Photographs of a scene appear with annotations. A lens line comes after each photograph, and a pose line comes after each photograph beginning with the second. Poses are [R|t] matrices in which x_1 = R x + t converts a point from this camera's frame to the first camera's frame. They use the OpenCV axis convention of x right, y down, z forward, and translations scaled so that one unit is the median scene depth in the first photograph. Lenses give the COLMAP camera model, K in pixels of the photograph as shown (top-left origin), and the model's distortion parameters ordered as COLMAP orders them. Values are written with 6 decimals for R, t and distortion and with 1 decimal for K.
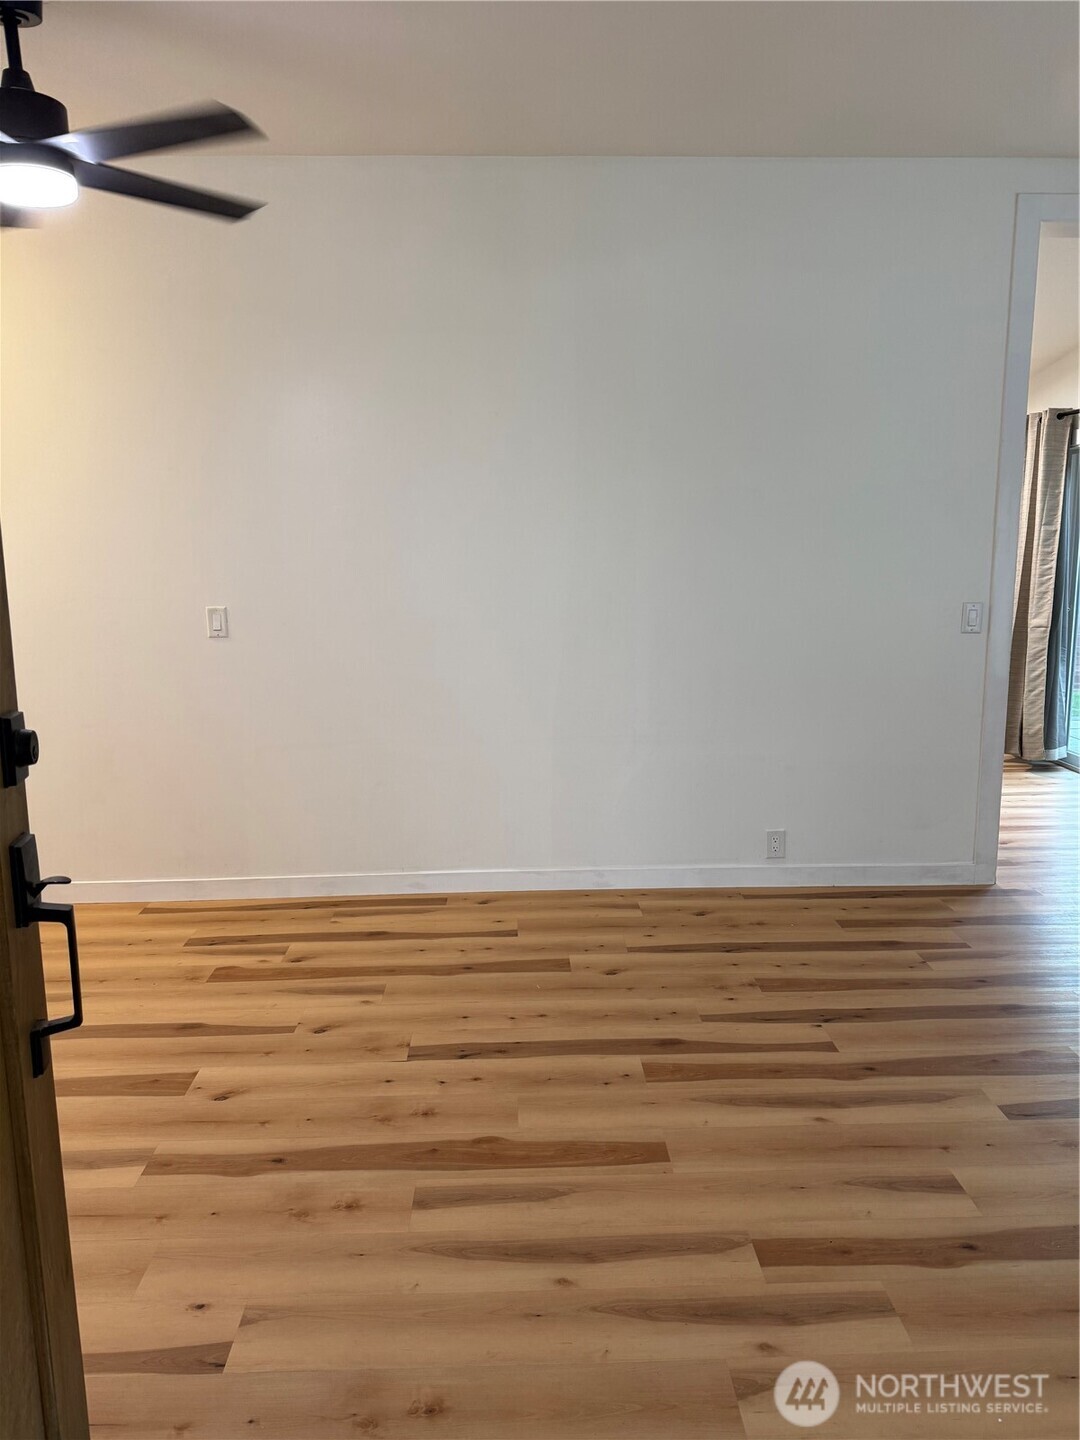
lens RADIAL K [[998.4, 0, 542.1], [0, 998.4, 753.2], [0, 0, 1]] dist [0.201099, -0.389384]
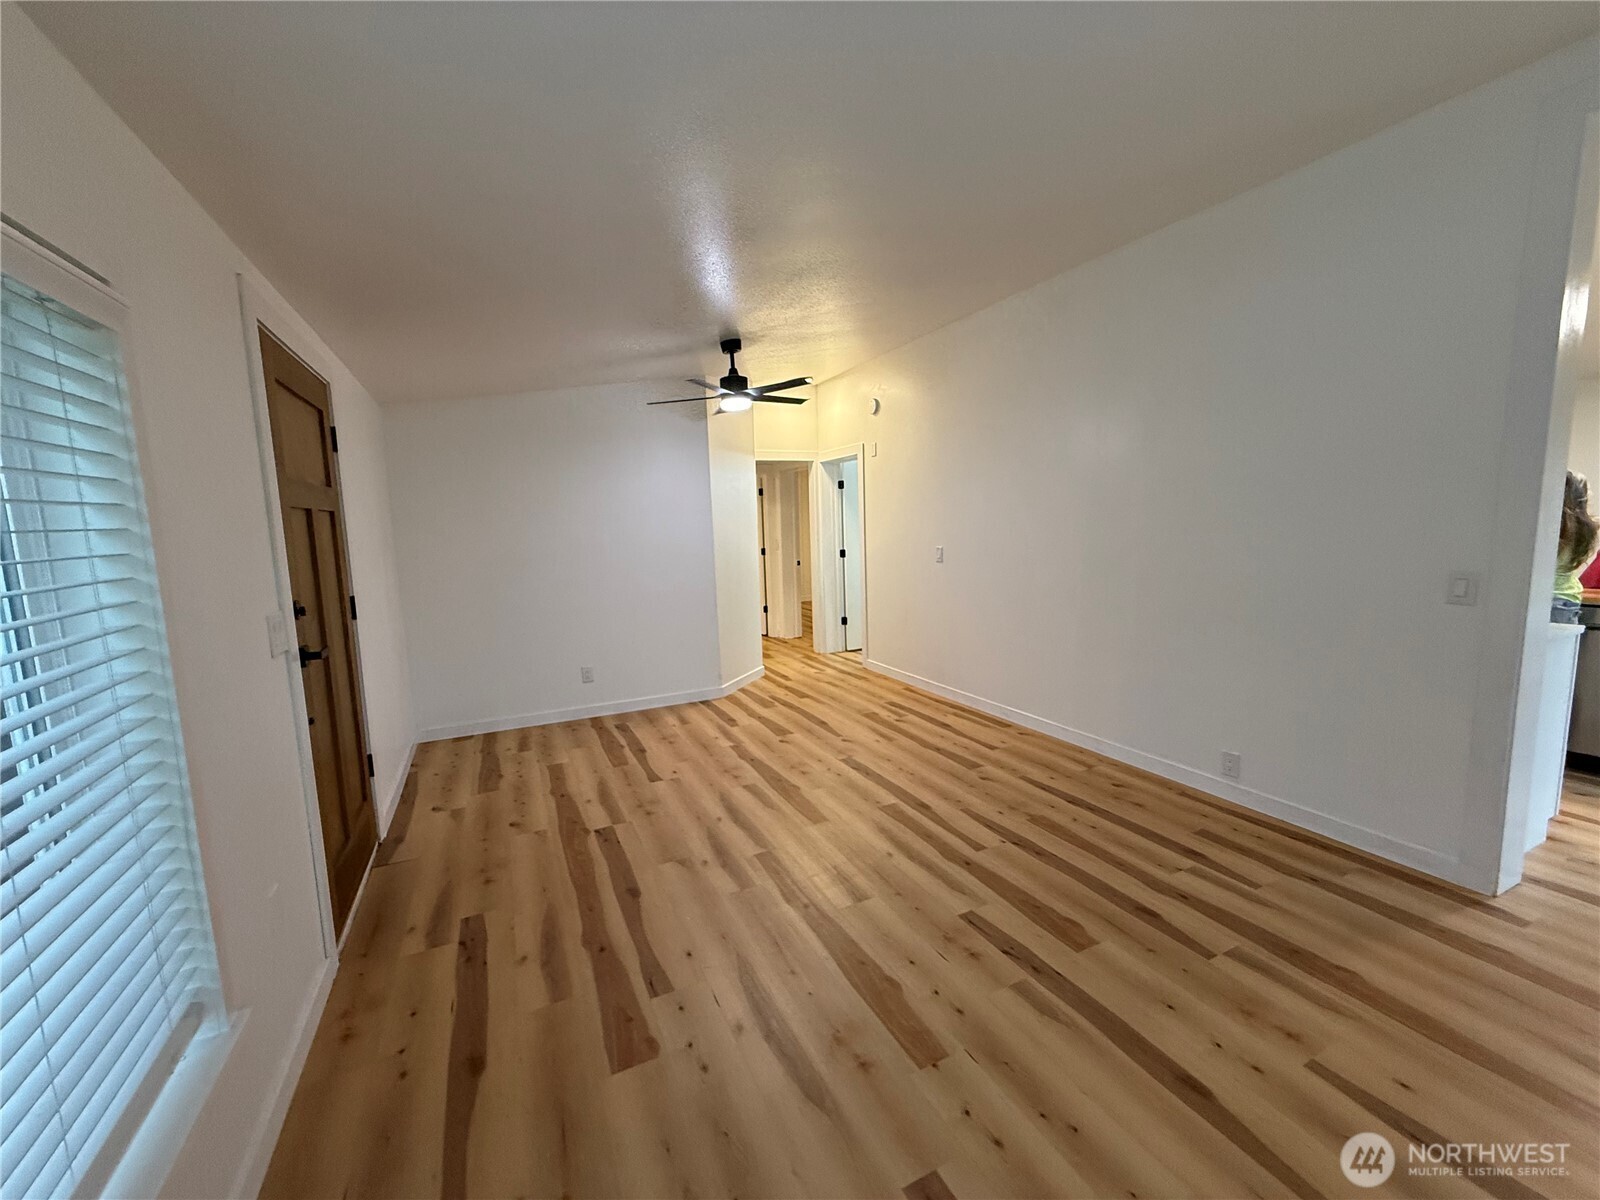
lens RADIAL K [[650.2, 0, 801.7], [0, 650.2, 592.0], [0, 0, 1]] dist [0.001413, 0.000072]
pose [[0.394592, 0.095666, -0.913863, 0.884986], [-0.158348, 0.986765, 0.034925, -0.066436], [0.905109, 0.130927, 0.404519, 0.284340]]
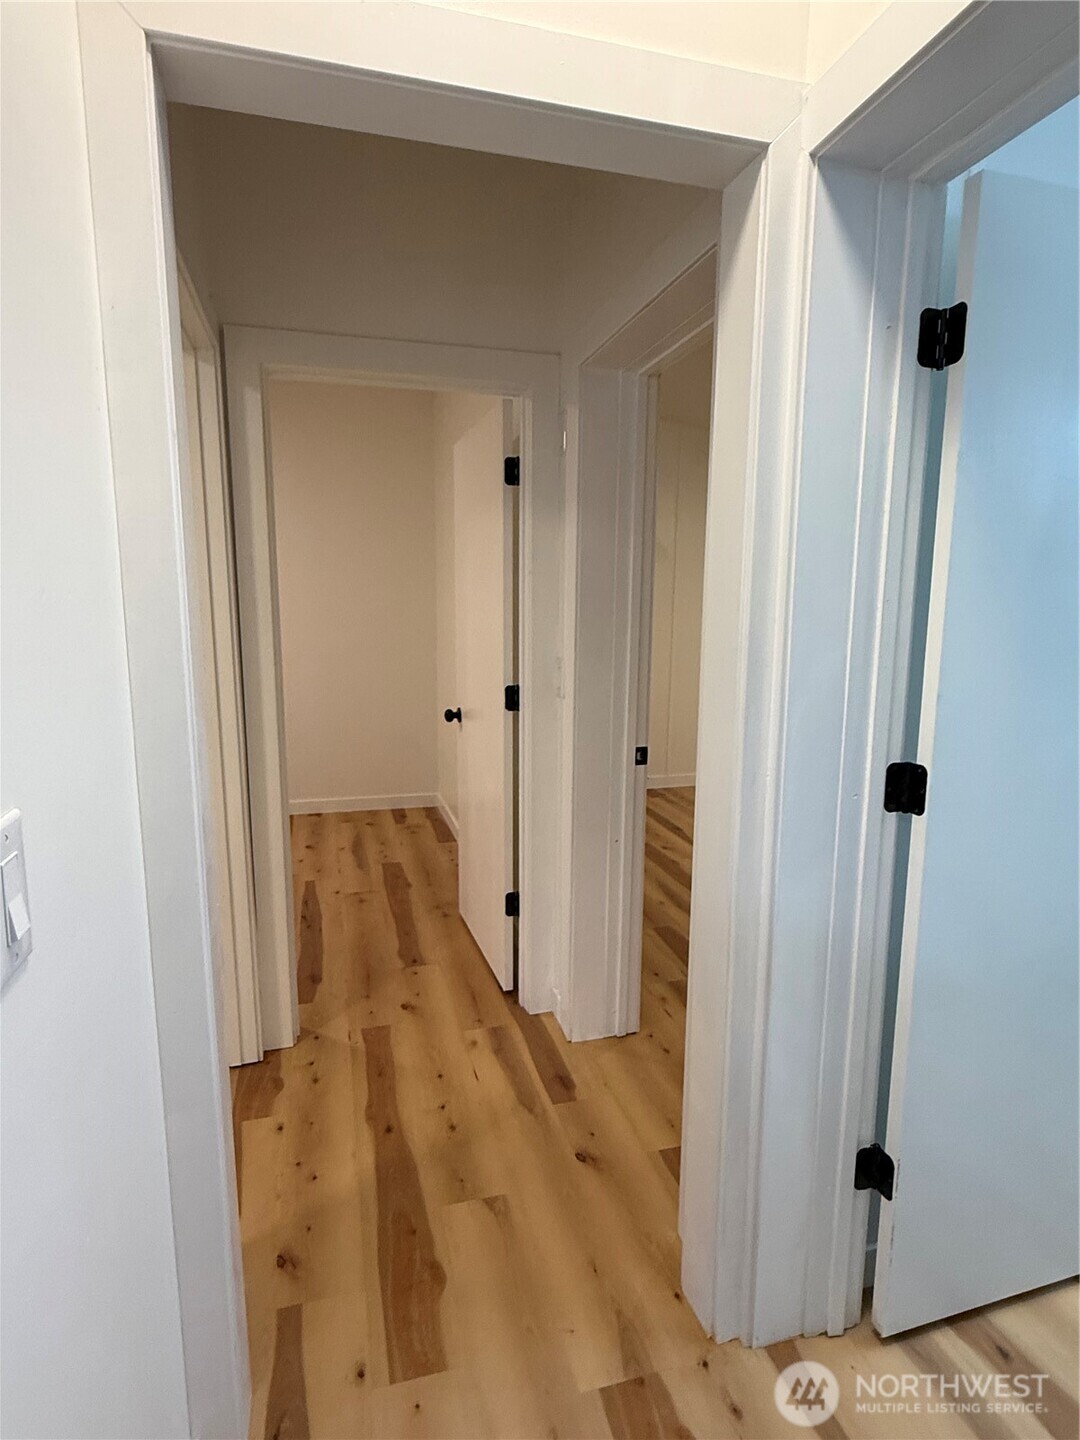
lens RADIAL K [[773.0, 0, 540.0], [0, 773.0, 720.0], [0, 0, 1]] dist [0.009934, -0.000386]
pose [[0.233419, 0.155509, -0.959861, 0.819171], [-0.203054, 0.973161, 0.108285, -0.071102], [0.950939, 0.169628, 0.258731, 0.312749]]
